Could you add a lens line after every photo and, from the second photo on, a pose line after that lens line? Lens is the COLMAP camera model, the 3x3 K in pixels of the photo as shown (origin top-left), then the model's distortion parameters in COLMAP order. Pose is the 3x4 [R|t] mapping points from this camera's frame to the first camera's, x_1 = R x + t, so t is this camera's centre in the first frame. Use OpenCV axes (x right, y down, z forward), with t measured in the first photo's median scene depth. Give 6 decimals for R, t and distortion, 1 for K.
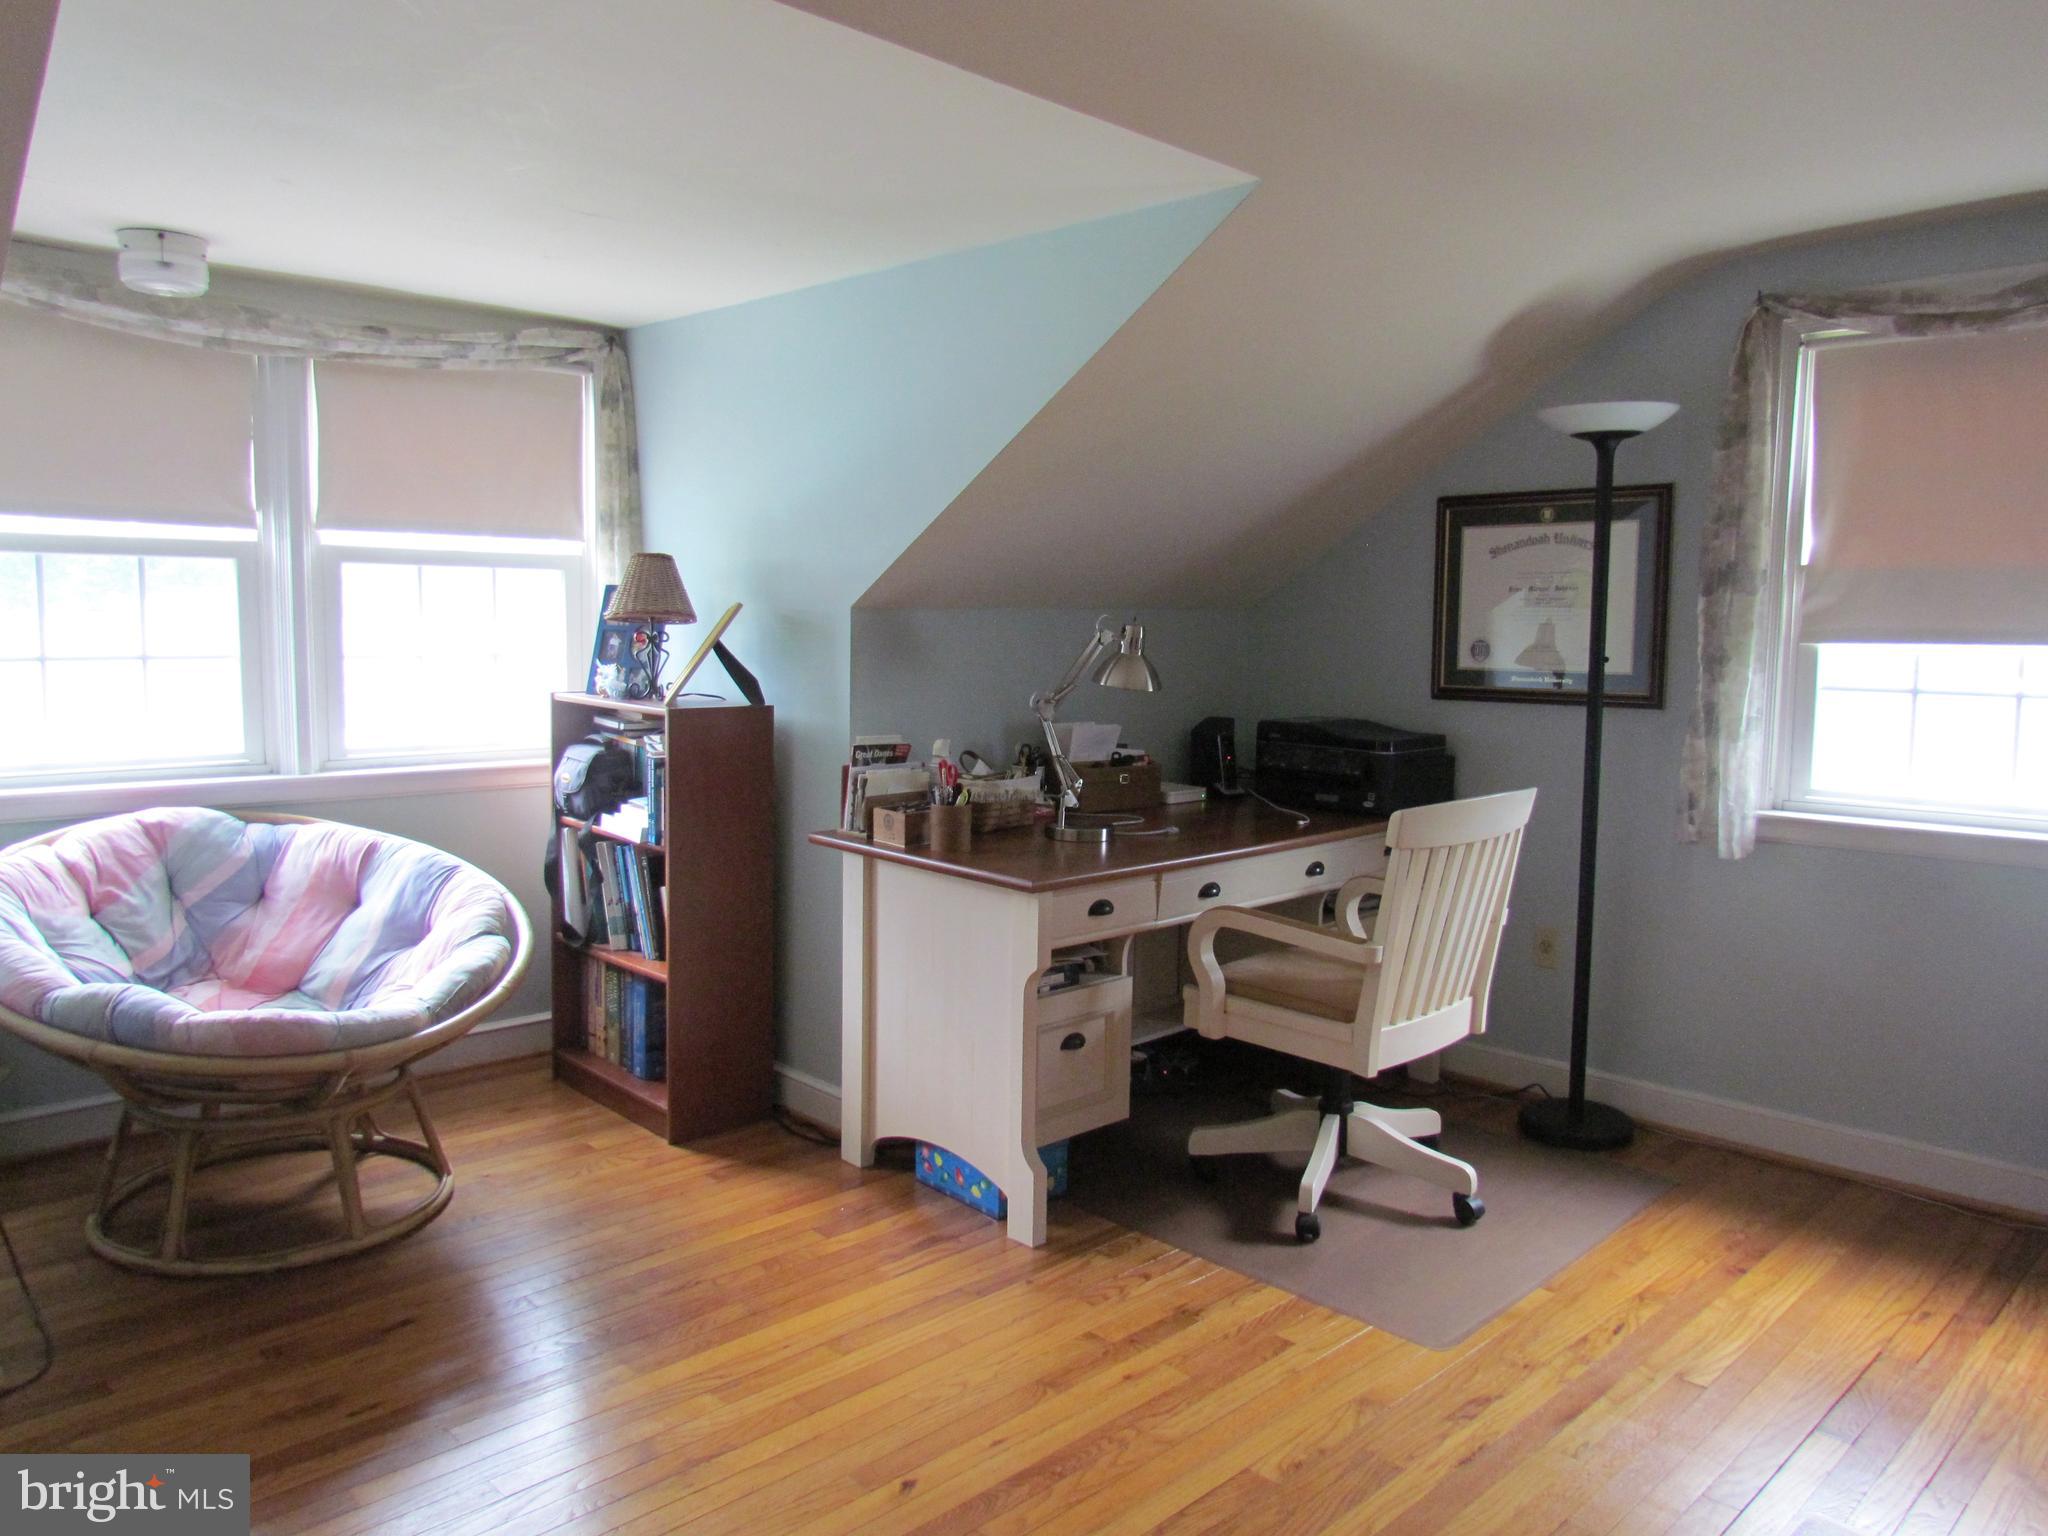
lens RADIAL K [[1470.8, 0, 1024.0], [0, 1470.8, 768.0], [0, 0, 1]] dist [-0.006659, -0.004010]
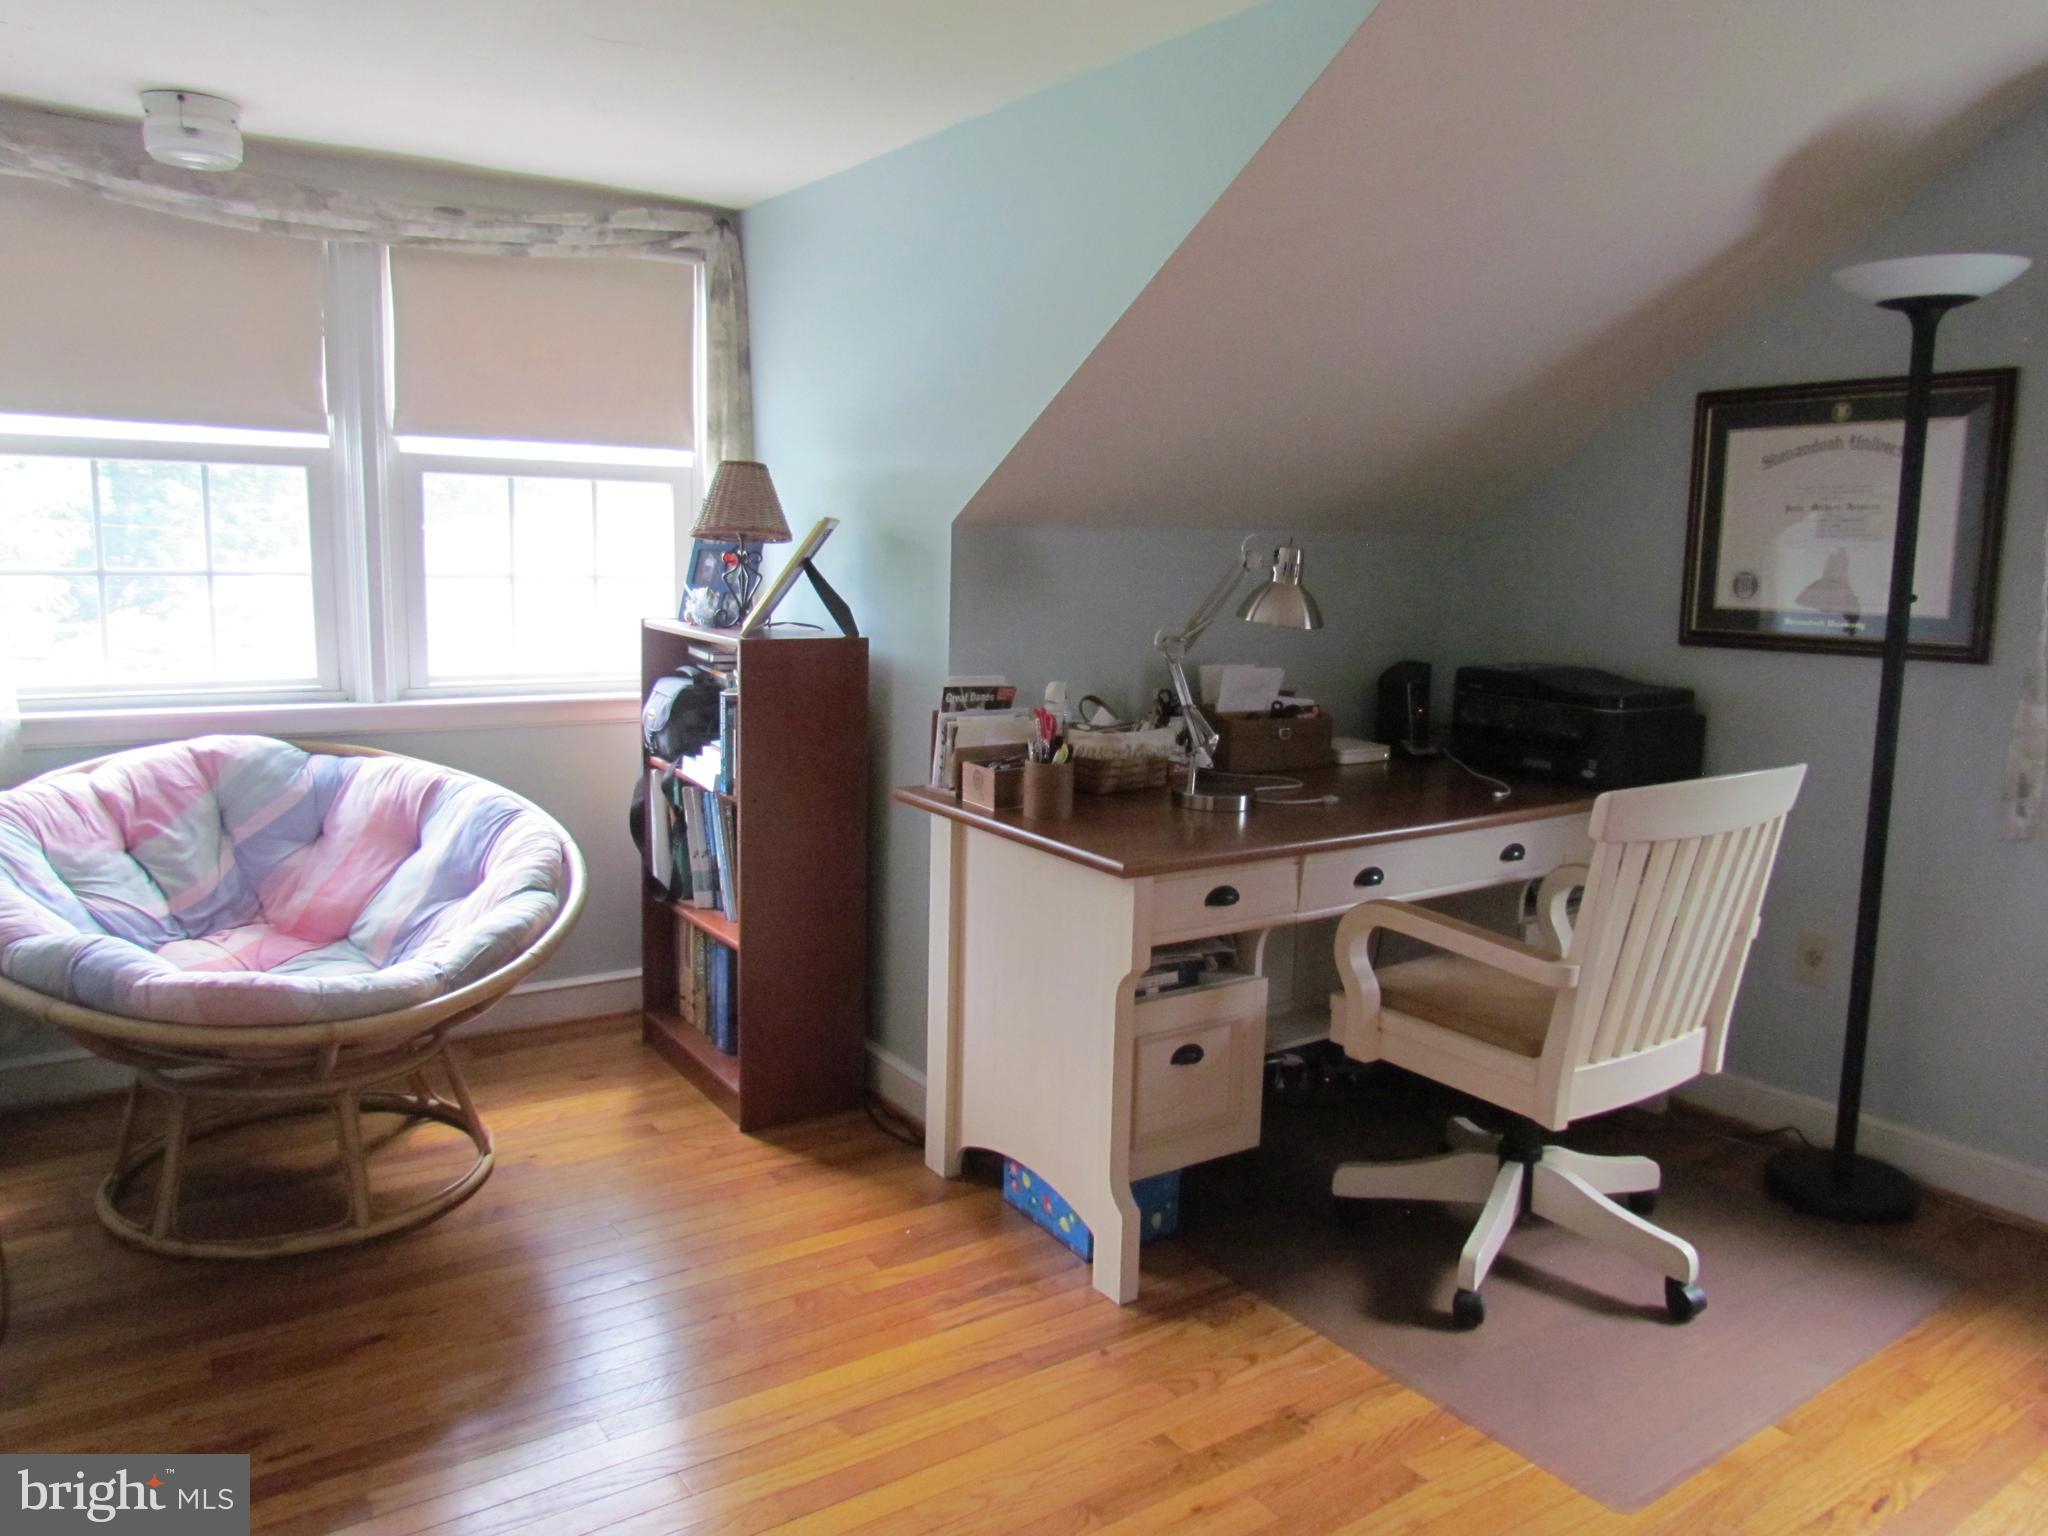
lens RADIAL K [[1471.8, 0, 1024.7], [0, 1471.8, 766.6], [0, 0, 1]] dist [-0.018253, 0.004370]
pose [[0.985682, 0.033607, -0.165229, 0.070908], [-0.026514, 0.998637, 0.044948, -0.008670], [0.166515, -0.039924, 0.985230, 0.173635]]
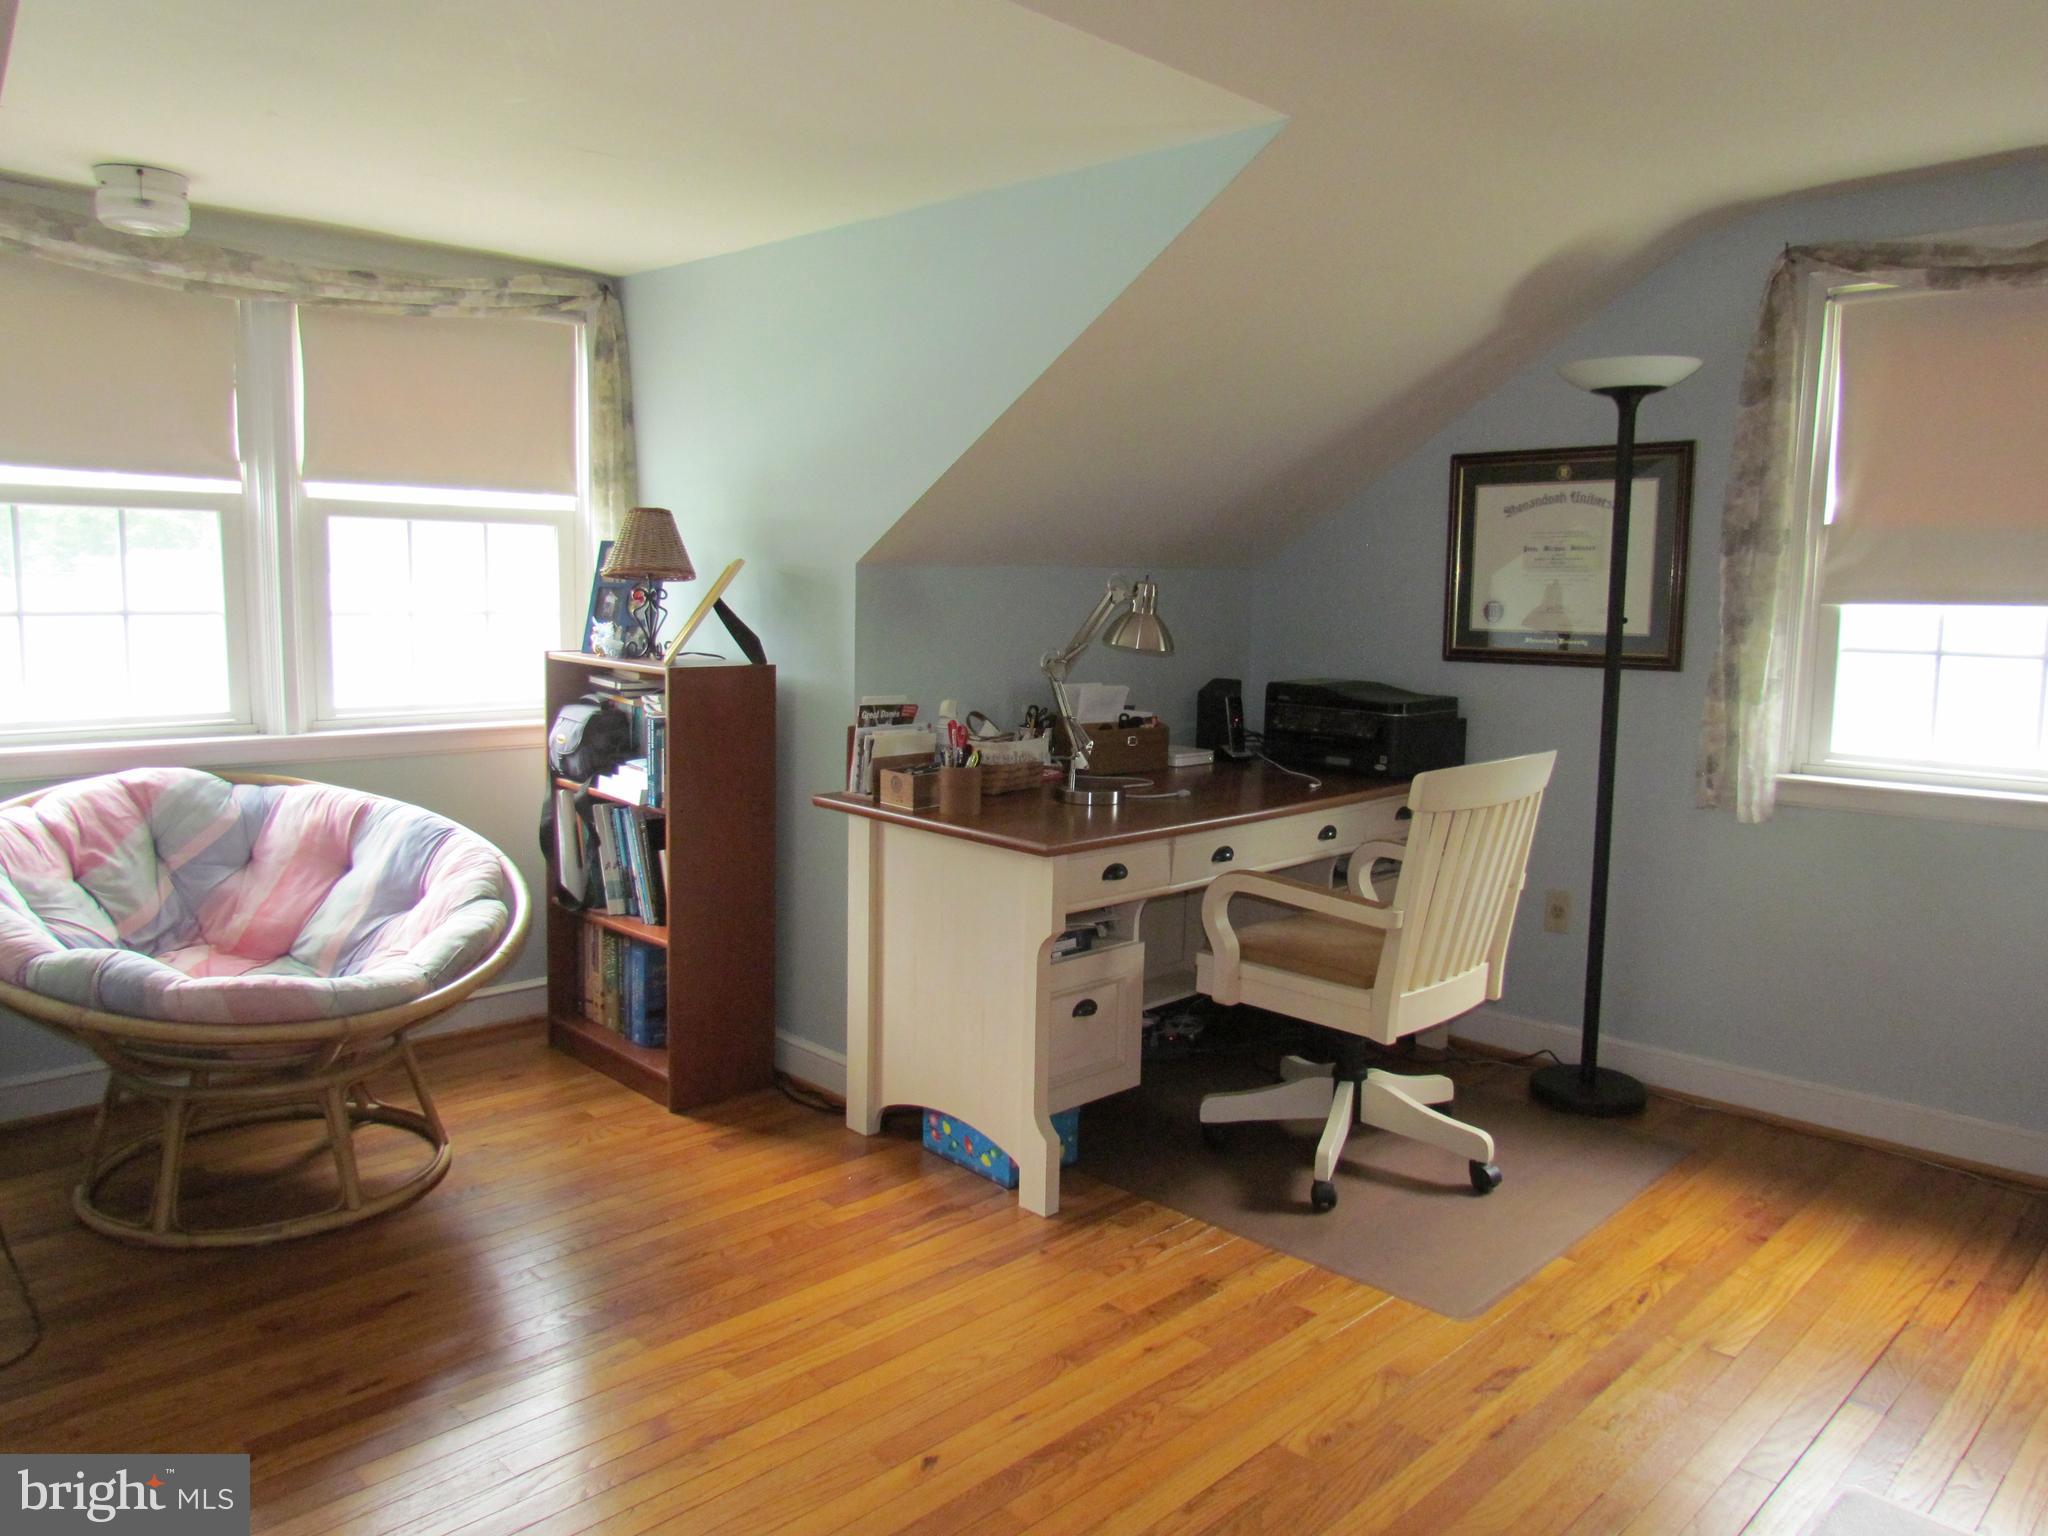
lens RADIAL K [[1473.2, 0, 1026.7], [0, 1473.2, 765.5], [0, 0, 1]] dist [-0.010020, -0.000208]
pose [[0.999899, 0.001934, 0.014077, -0.018729], [-0.002240, 0.999761, 0.021765, 0.002898], [-0.014032, -0.021795, 0.999664, 0.021039]]
